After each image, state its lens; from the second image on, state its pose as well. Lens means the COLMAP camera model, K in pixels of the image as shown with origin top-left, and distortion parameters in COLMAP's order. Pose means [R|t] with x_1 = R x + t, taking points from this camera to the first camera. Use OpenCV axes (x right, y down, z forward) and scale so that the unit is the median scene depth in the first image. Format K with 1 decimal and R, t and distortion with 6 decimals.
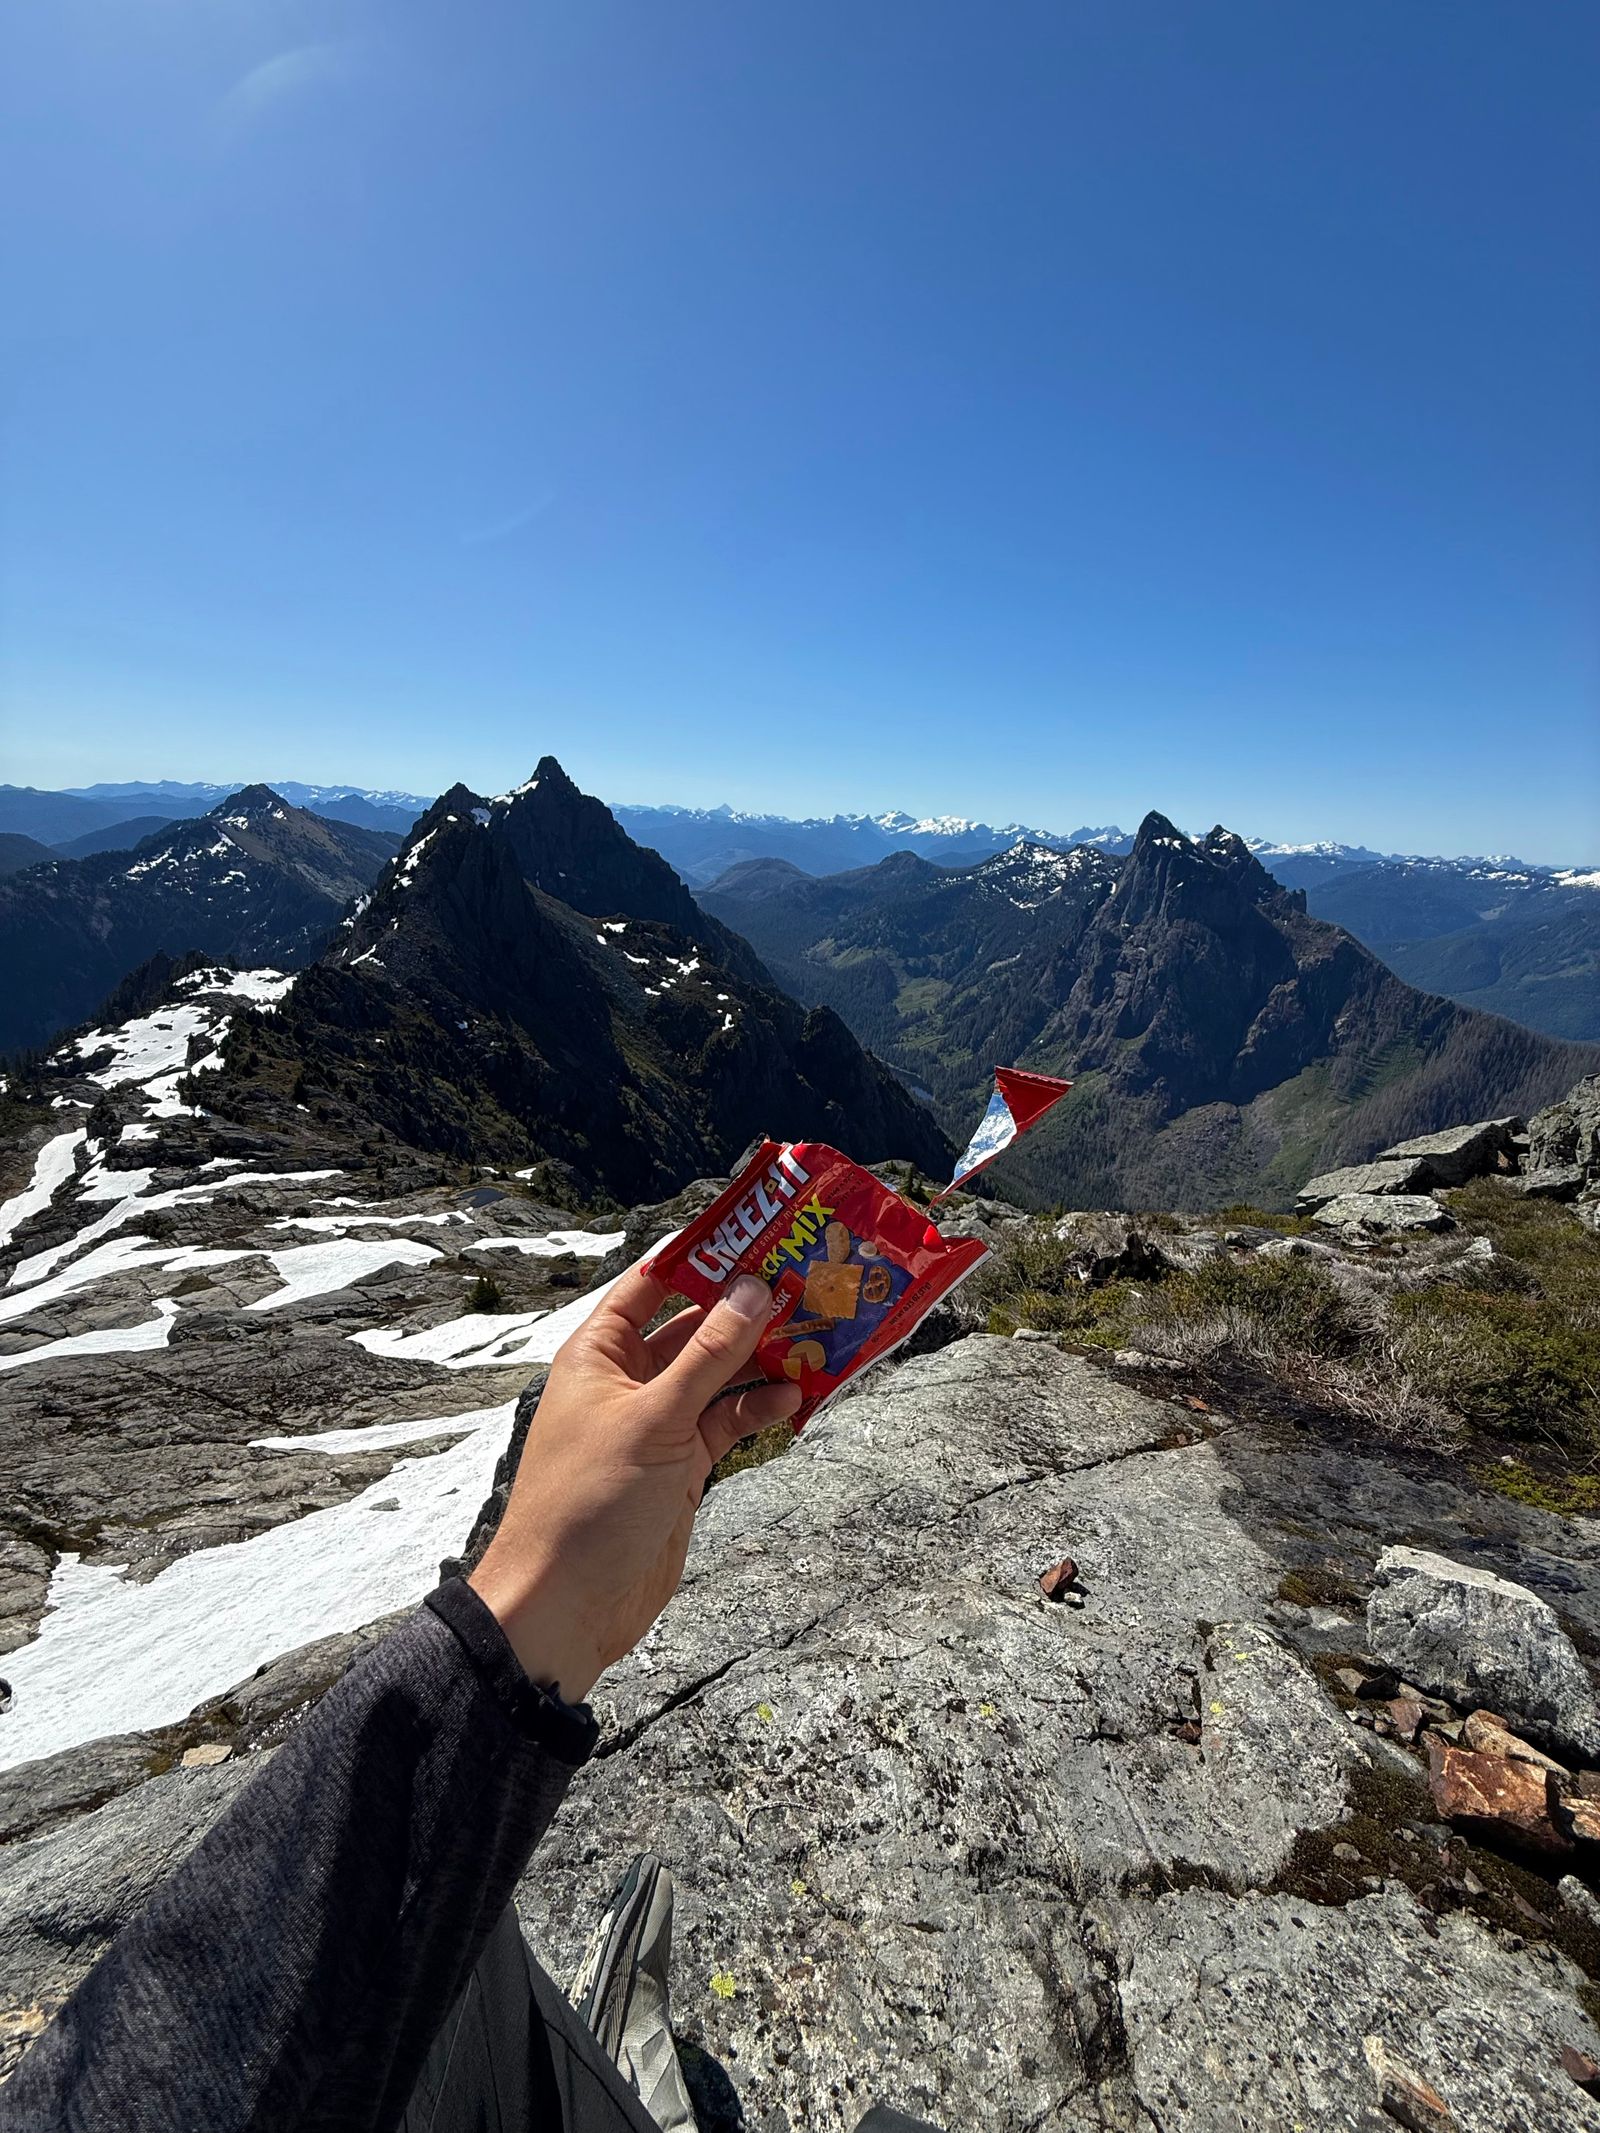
lens RADIAL K [[849.9, 0, 799.2], [0, 849.9, 1066.4], [0, 0, 1]] dist [-0.001689, -0.000040]
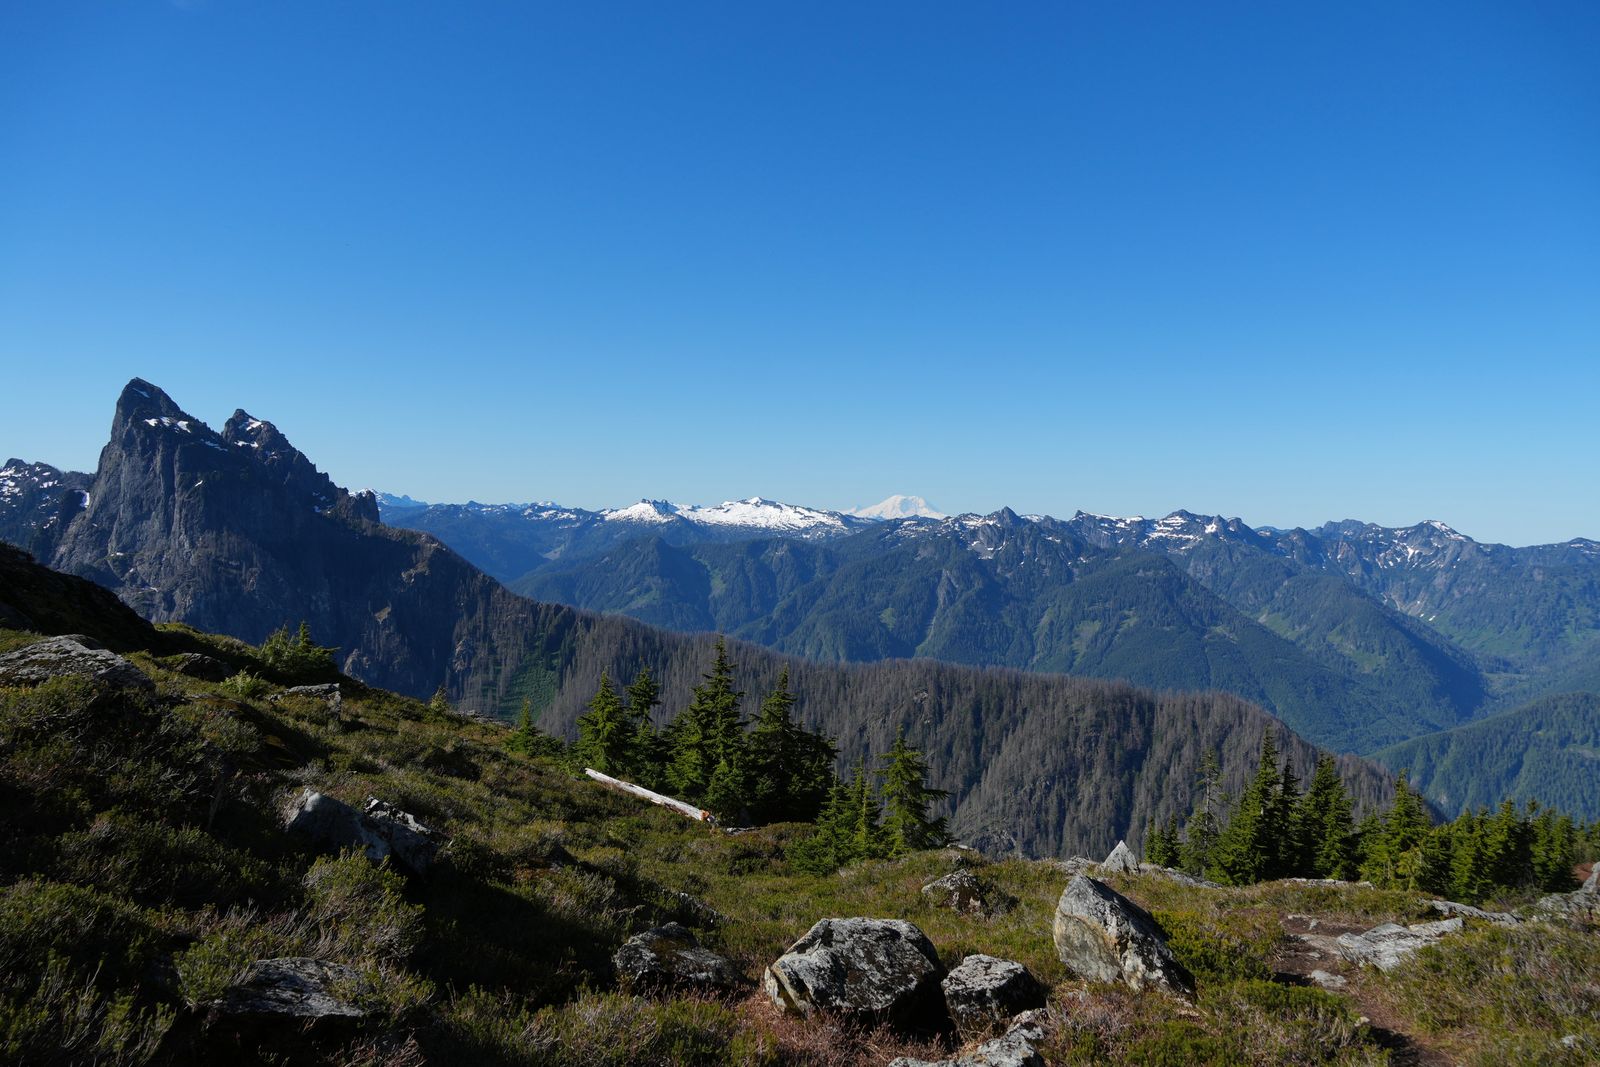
lens RADIAL K [[1197.8, 0, 800.0], [0, 1197.8, 533.5], [0, 0, 1]] dist [-0.032299, 0.047835]
pose [[0.627690, -0.045025, 0.777160, 0.032710], [0.223266, 0.966798, -0.124314, 0.040457], [-0.745759, 0.251544, 0.616902, 0.121535]]
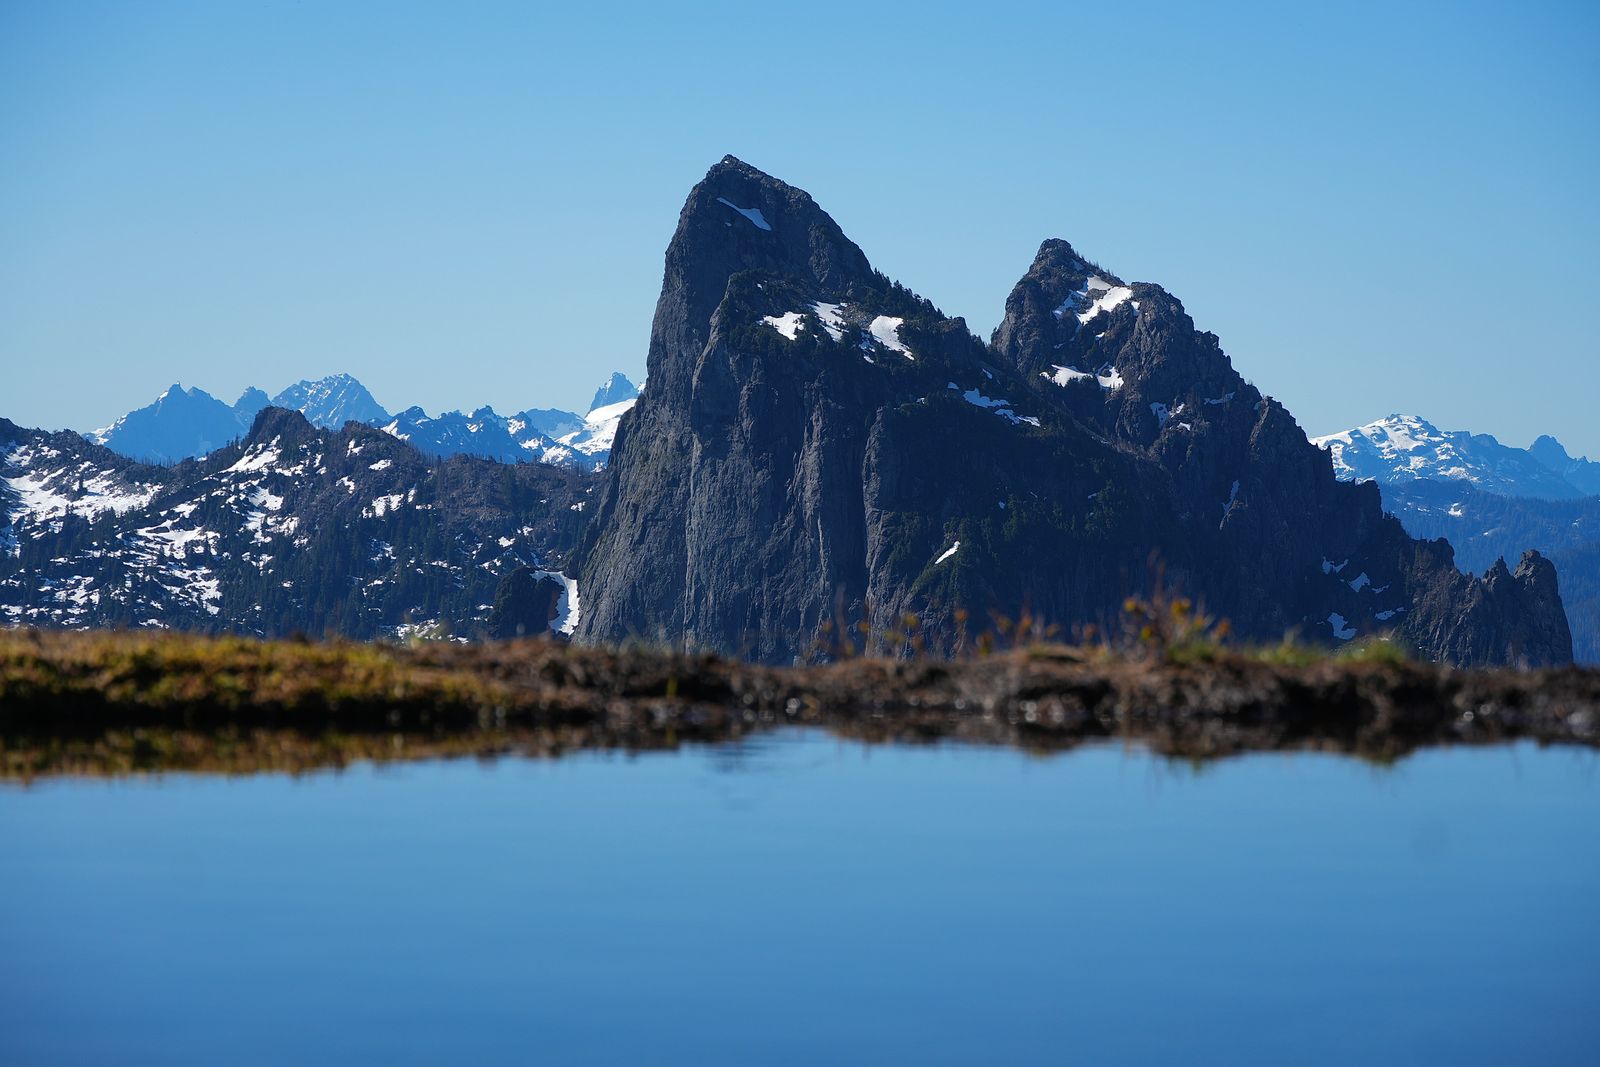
lens RADIAL K [[5225.5, 0, 803.3], [0, 5225.5, 533.8], [0, 0, 1]] dist [0.099346, -0.868301]
pose [[0.905806, -0.042389, 0.421567, -0.030027], [0.146815, 0.964741, -0.218451, 0.011855], [-0.397443, 0.259767, 0.880091, 0.079374]]
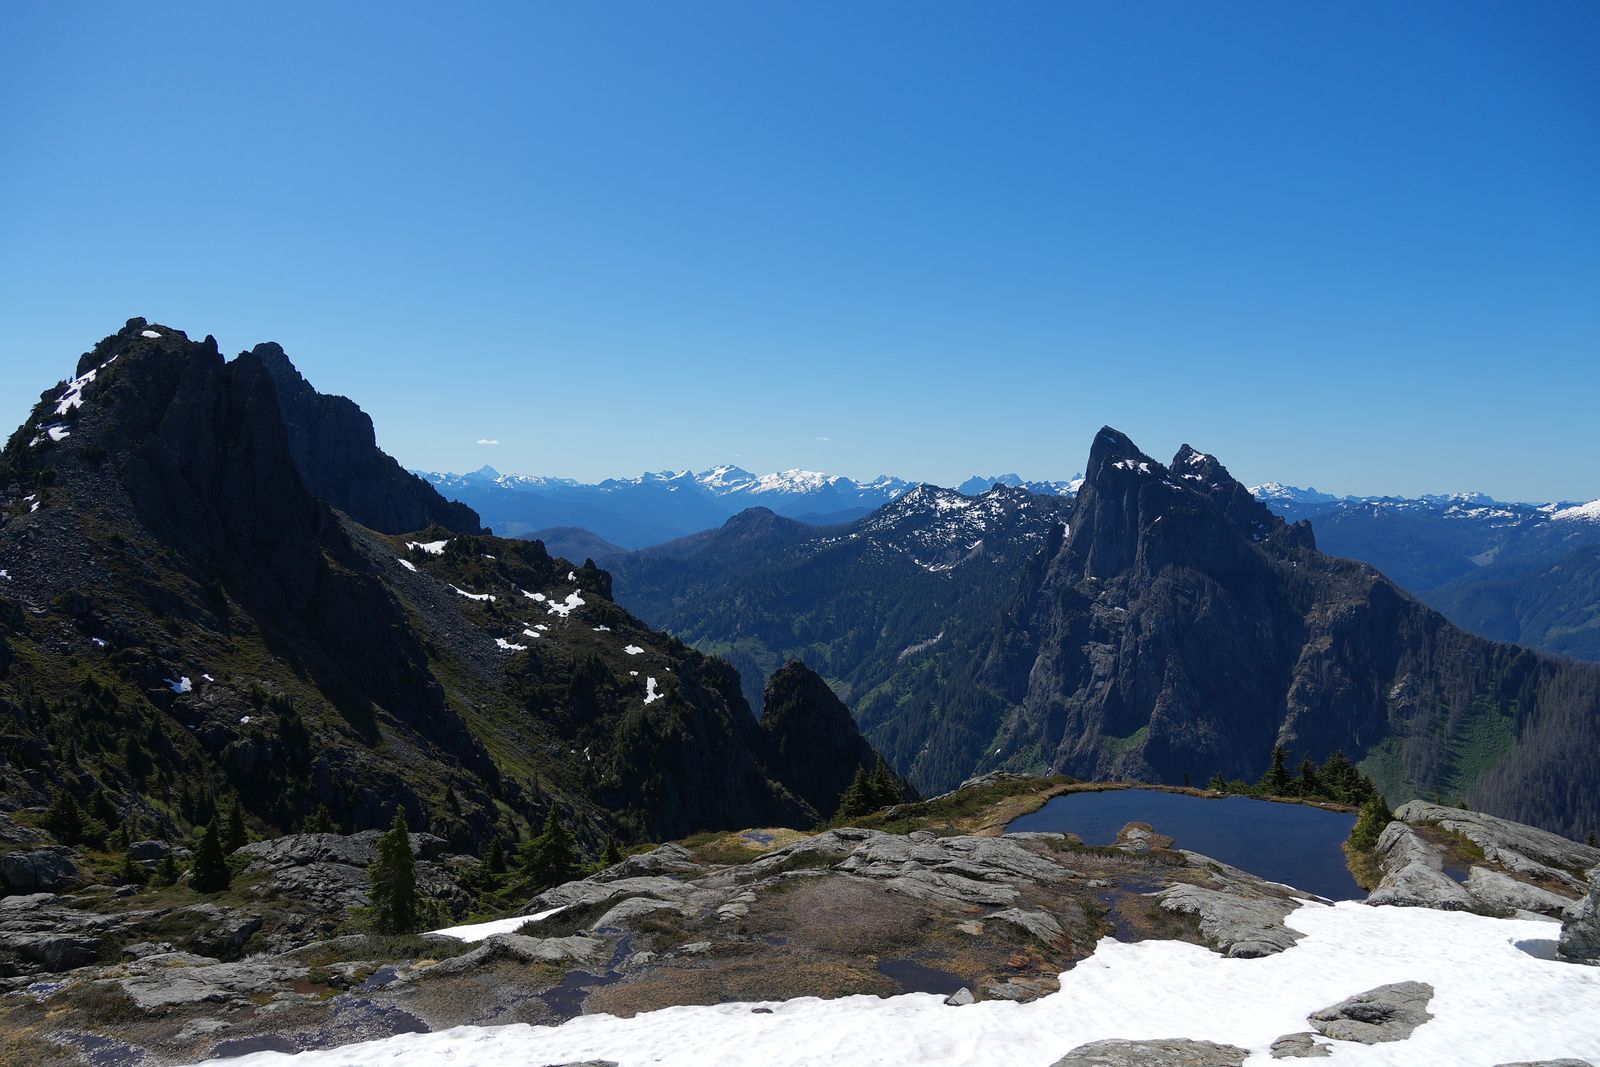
lens RADIAL K [[1203.5, 0, 802.0], [0, 1203.5, 523.7], [0, 0, 1]] dist [-0.036522, 0.045234]
pose [[0.984092, -0.041267, 0.172803, -0.037098], [0.082233, 0.967989, -0.237140, 0.011690], [-0.157485, 0.247577, 0.955983, 0.063131]]
